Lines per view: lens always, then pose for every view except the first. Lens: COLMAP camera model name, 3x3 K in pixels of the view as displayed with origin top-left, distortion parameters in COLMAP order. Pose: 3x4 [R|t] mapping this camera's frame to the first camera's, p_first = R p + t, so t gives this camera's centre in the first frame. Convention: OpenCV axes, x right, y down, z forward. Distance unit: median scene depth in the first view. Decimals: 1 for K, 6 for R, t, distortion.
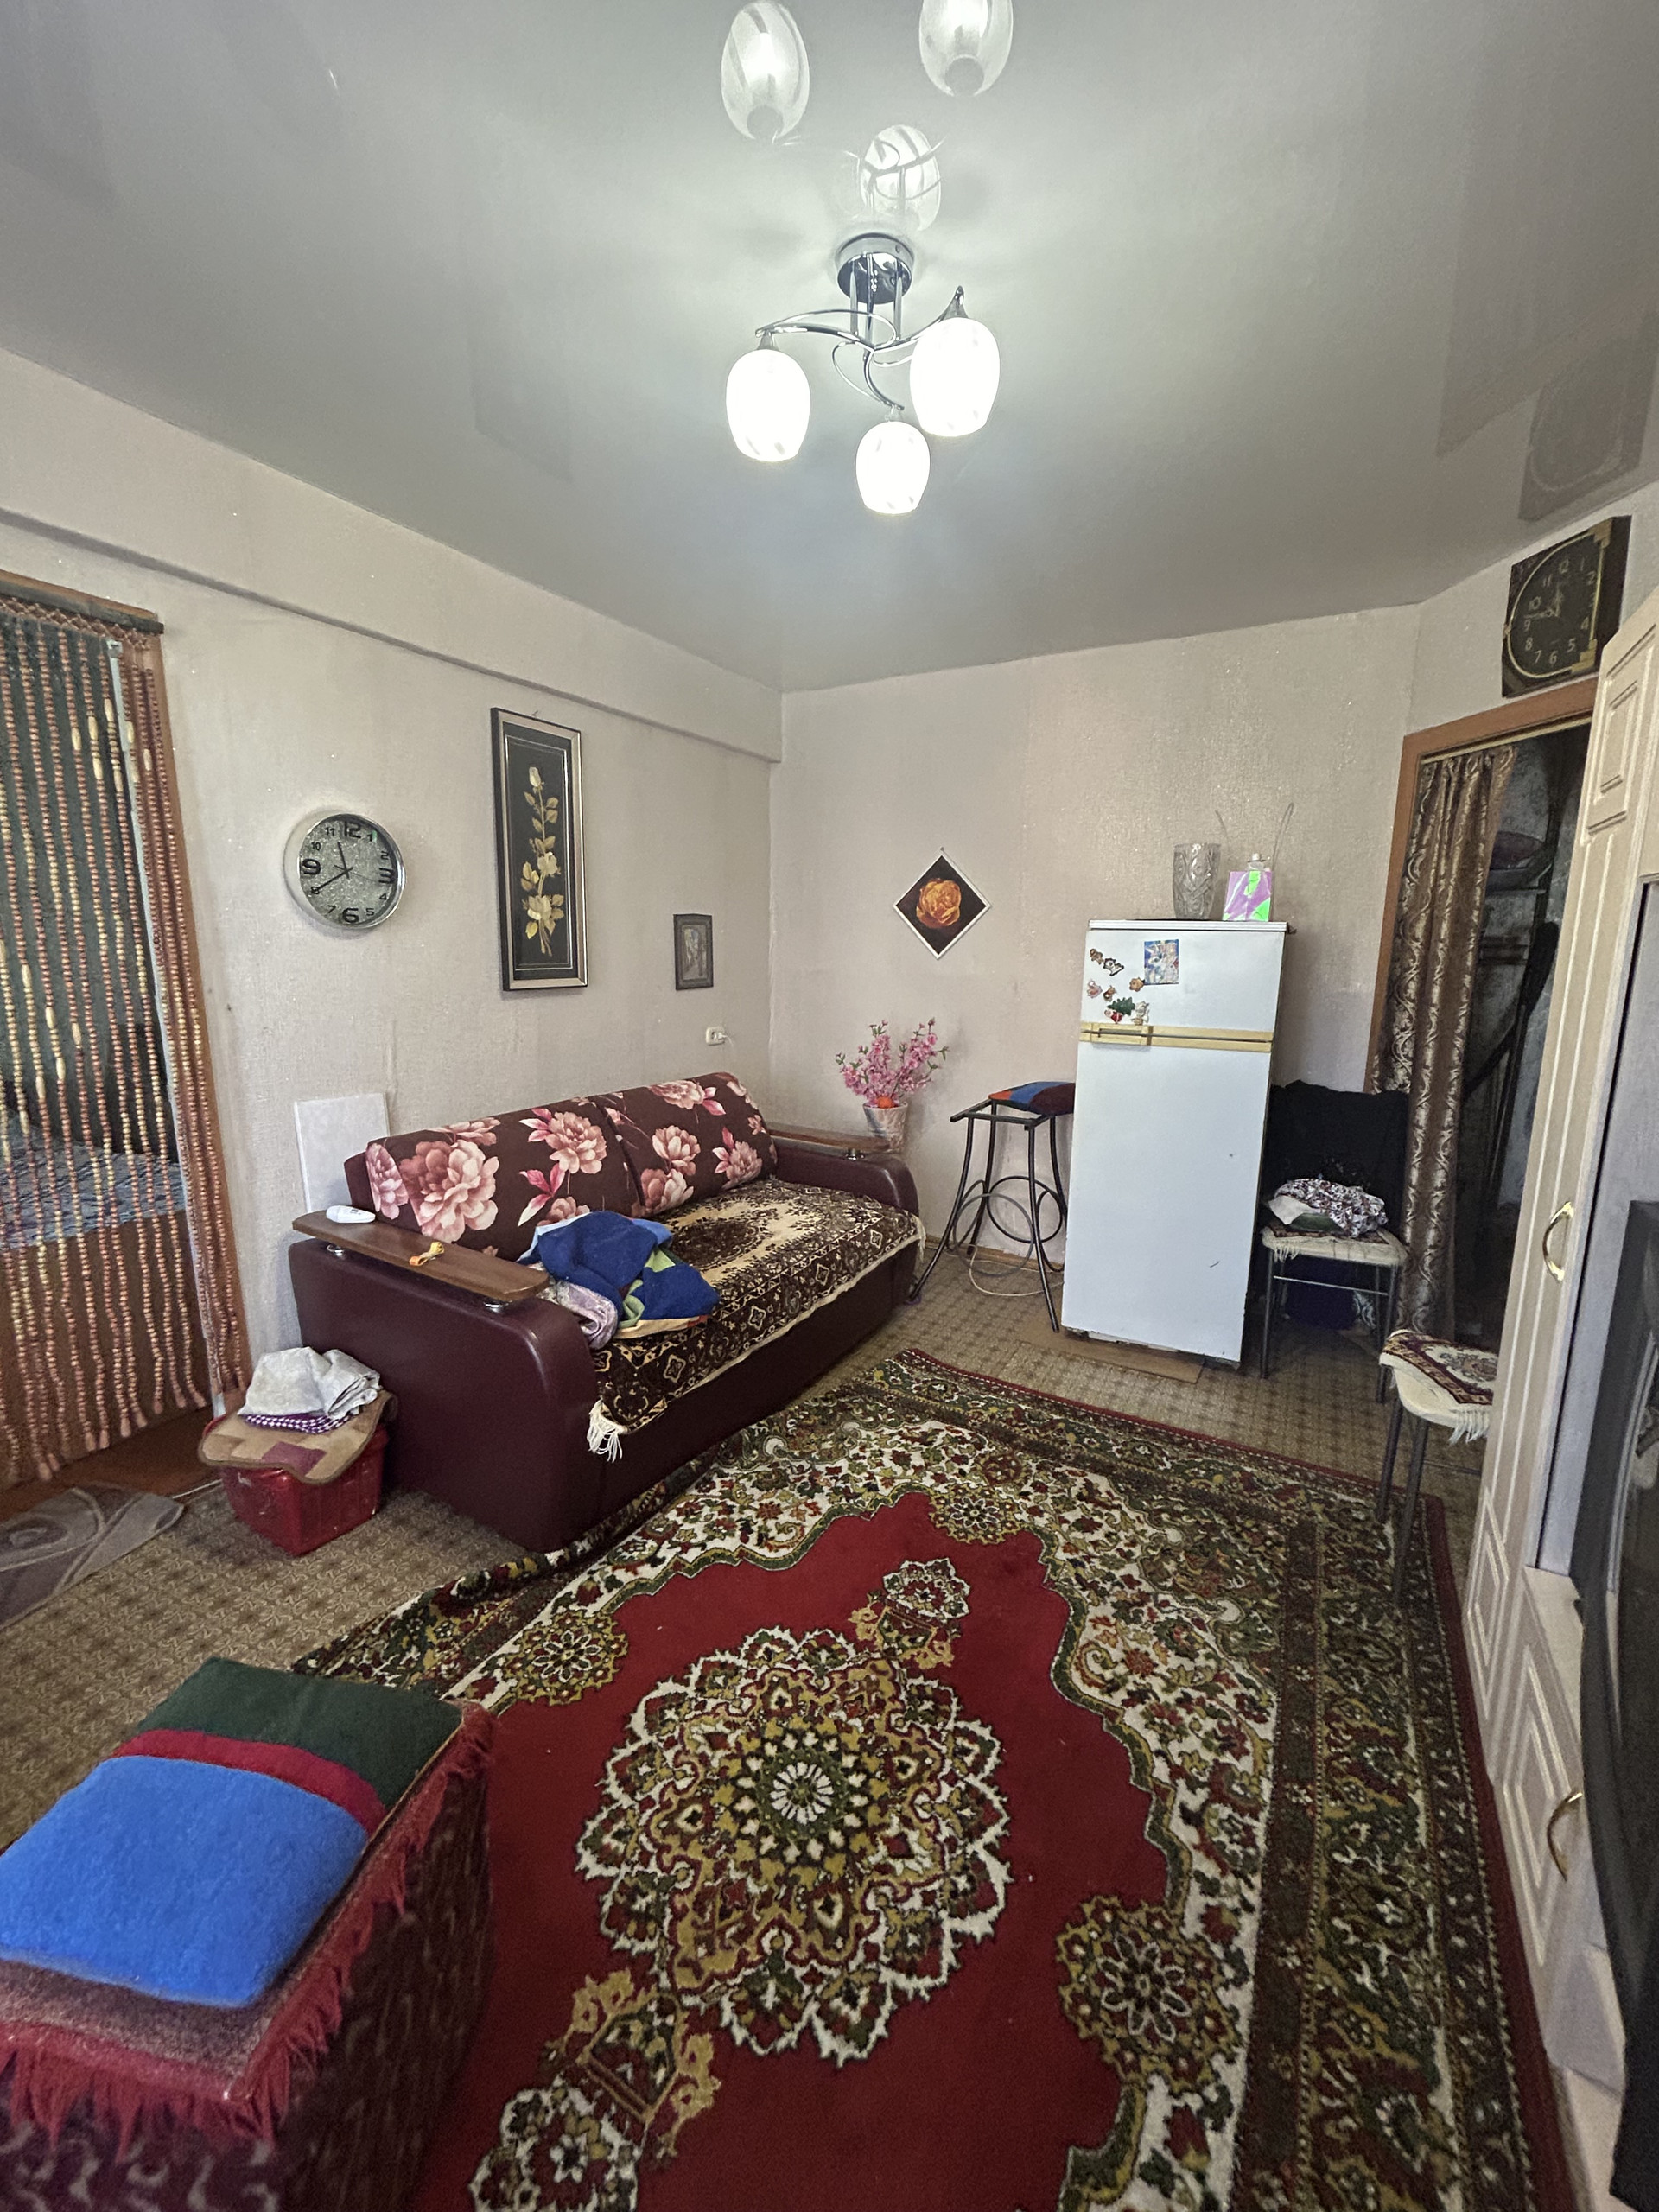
lens RADIAL K [[889.4, 0, 834.5], [0, 889.4, 1089.9], [0, 0, 1]] dist [-0.012078, 0.010887]
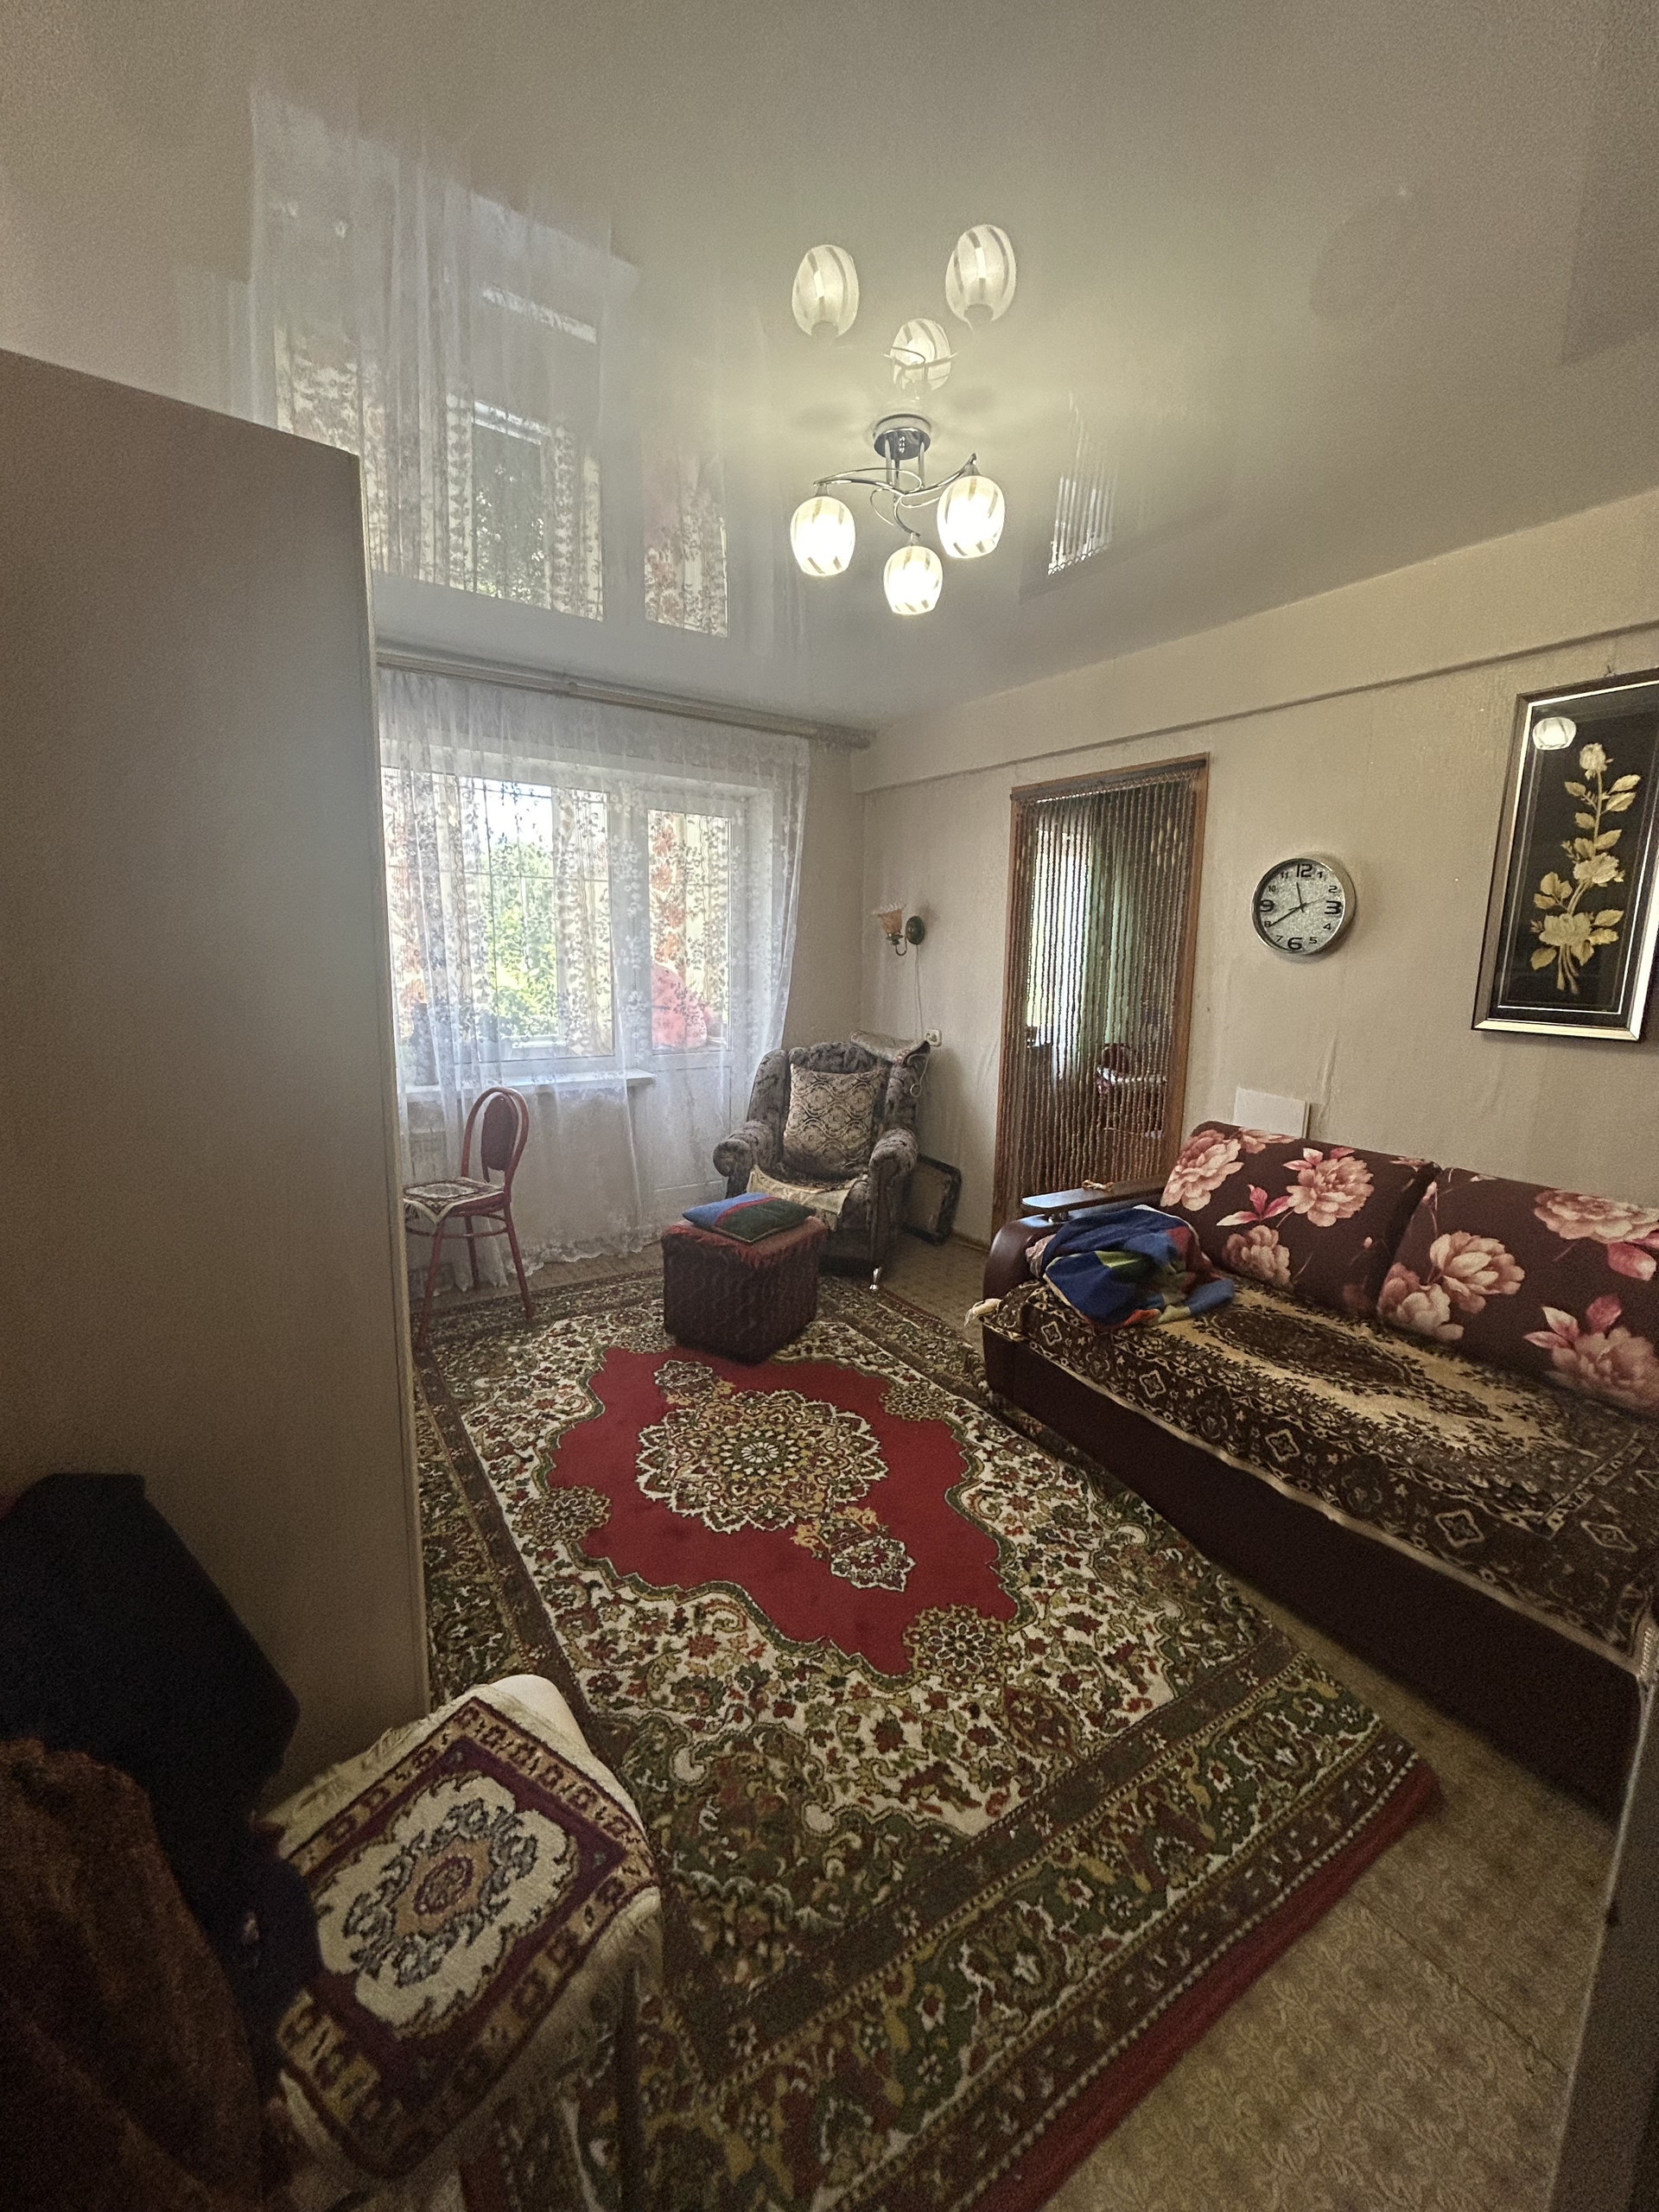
lens RADIAL K [[889.4, 0, 834.5], [0, 889.4, 1089.9], [0, 0, 1]] dist [-0.012078, 0.010887]
pose [[-0.454393, 0.122512, -0.882336, 1.019386], [-0.179278, 0.957654, 0.225296, -0.212756], [0.872574, 0.260557, -0.413188, 1.285663]]
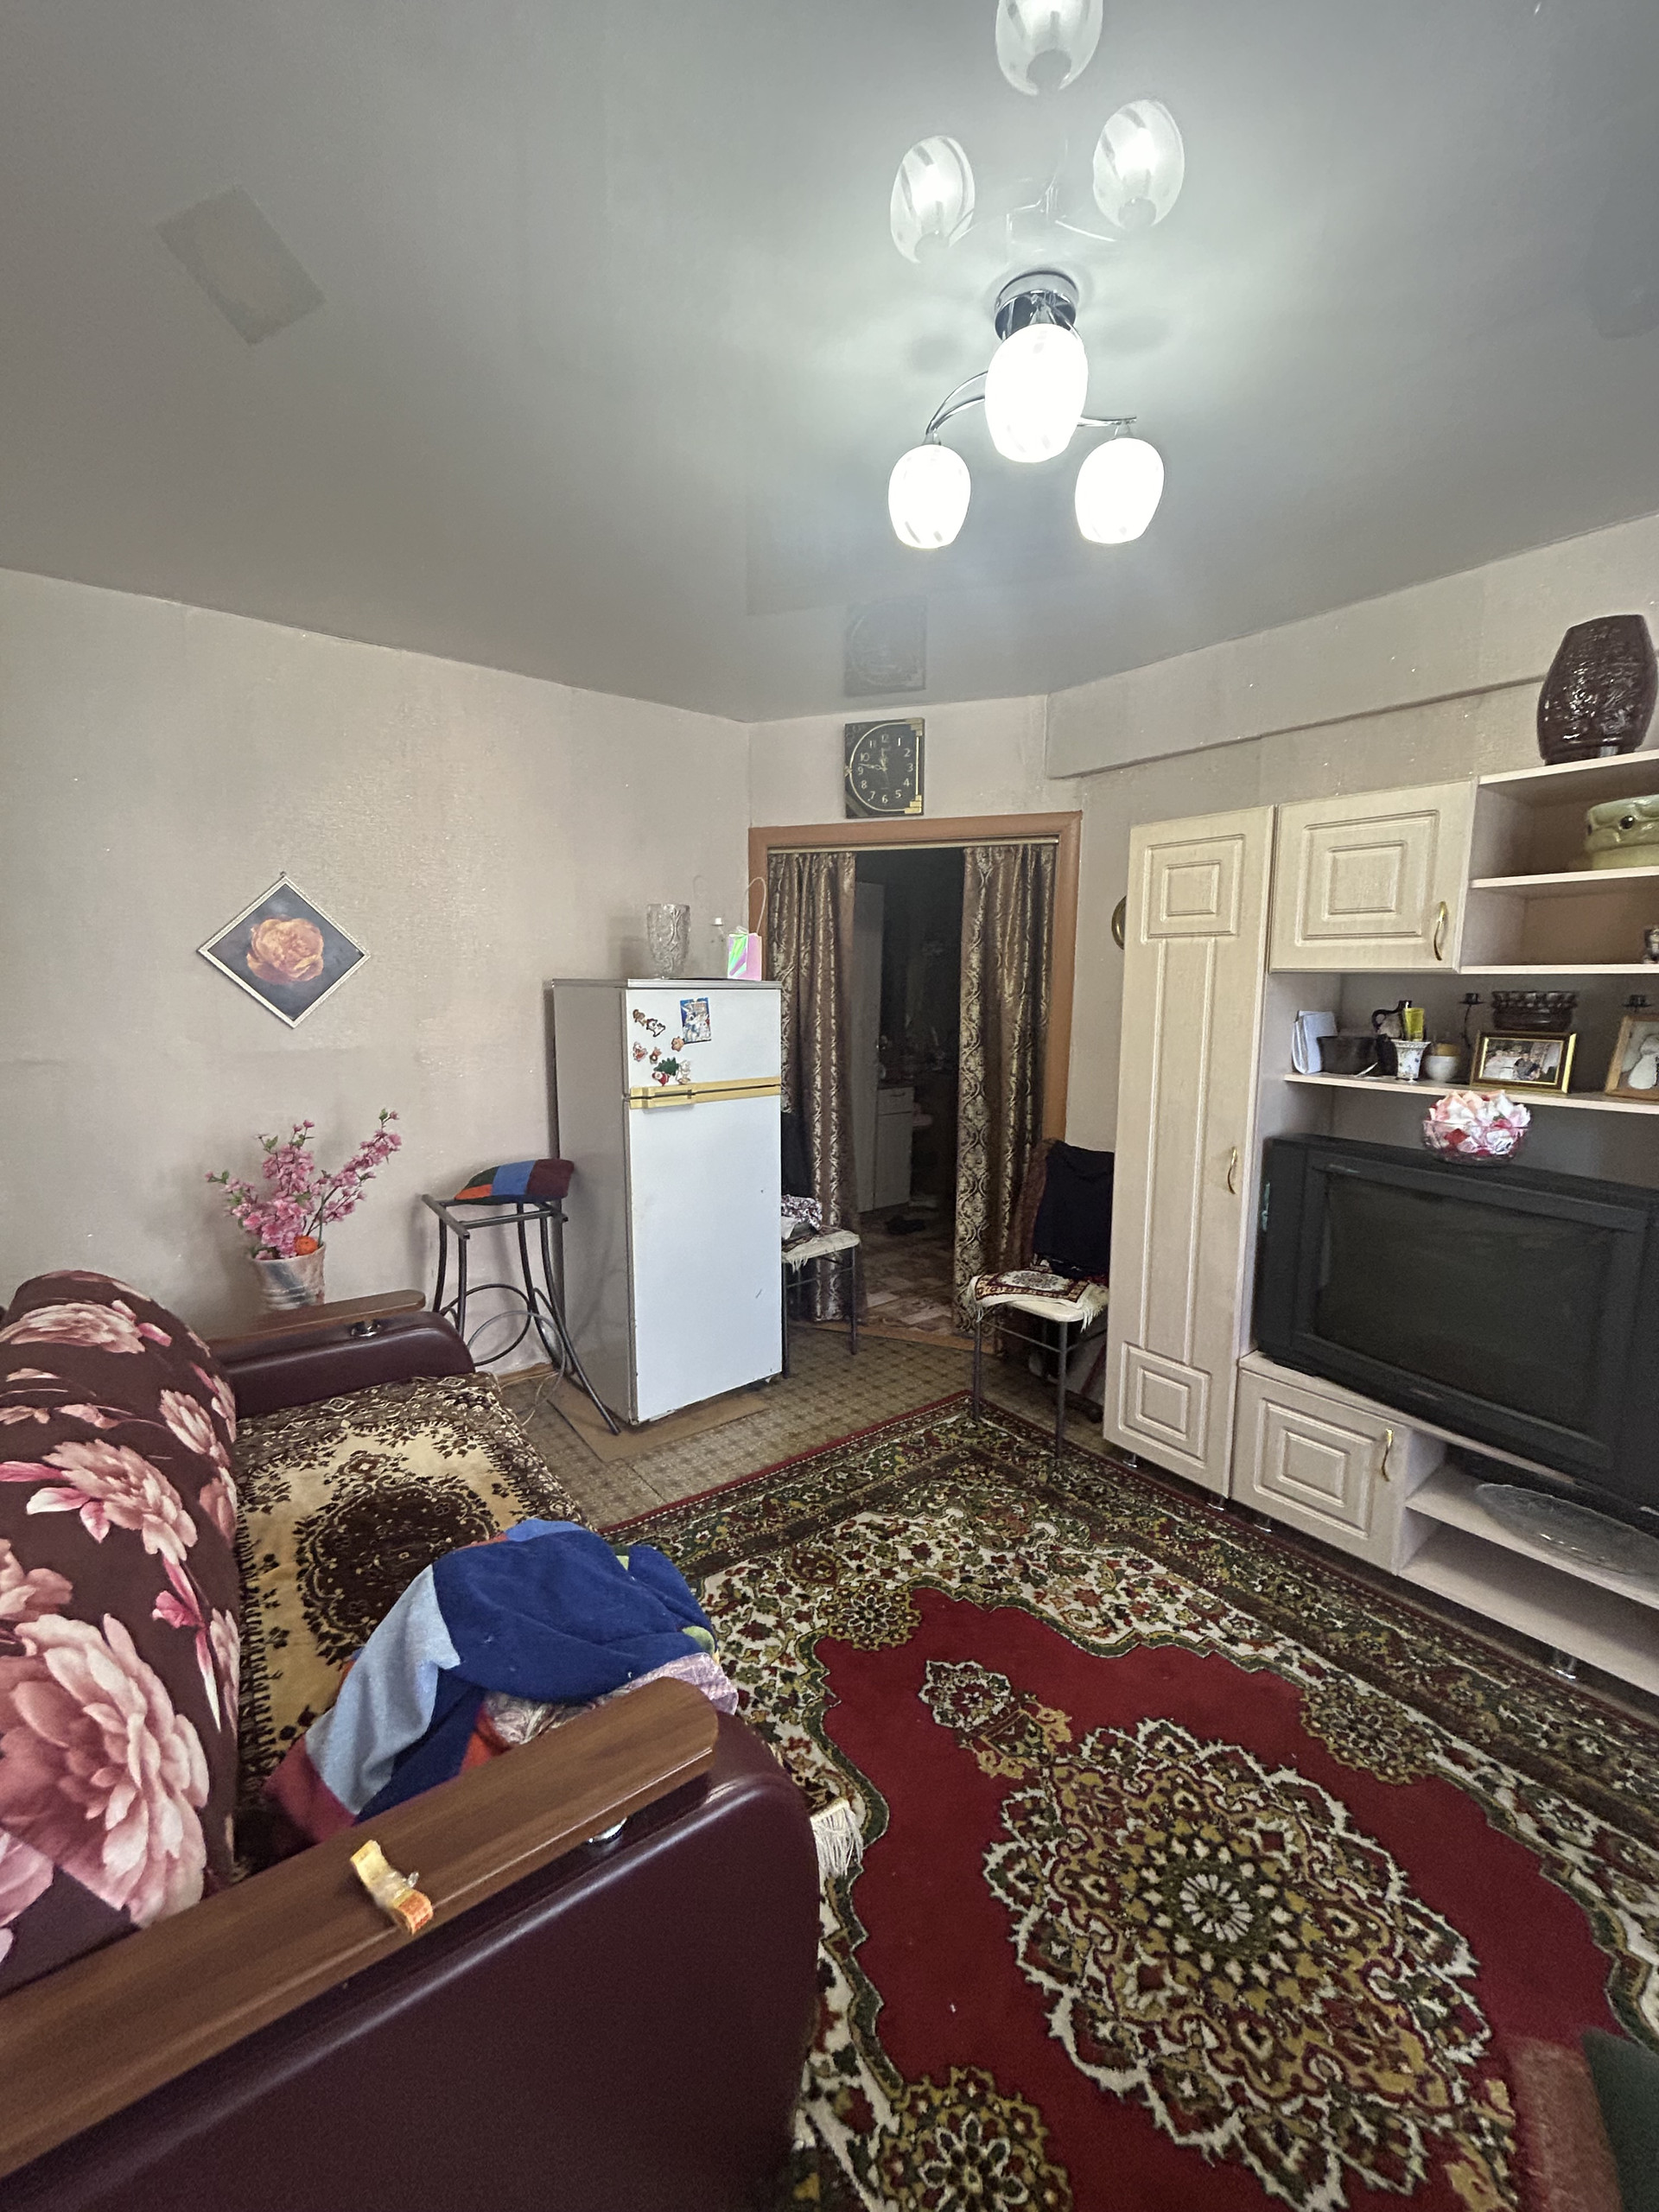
lens RADIAL K [[889.6, 0, 822.2], [0, 889.6, 1094.5], [0, 0, 1]] dist [0.001950, -0.000786]
pose [[0.388937, -0.126047, 0.912601, -0.757294], [0.159930, 0.984793, 0.067858, -0.157601], [-0.907276, 0.119560, 0.403181, 0.700047]]
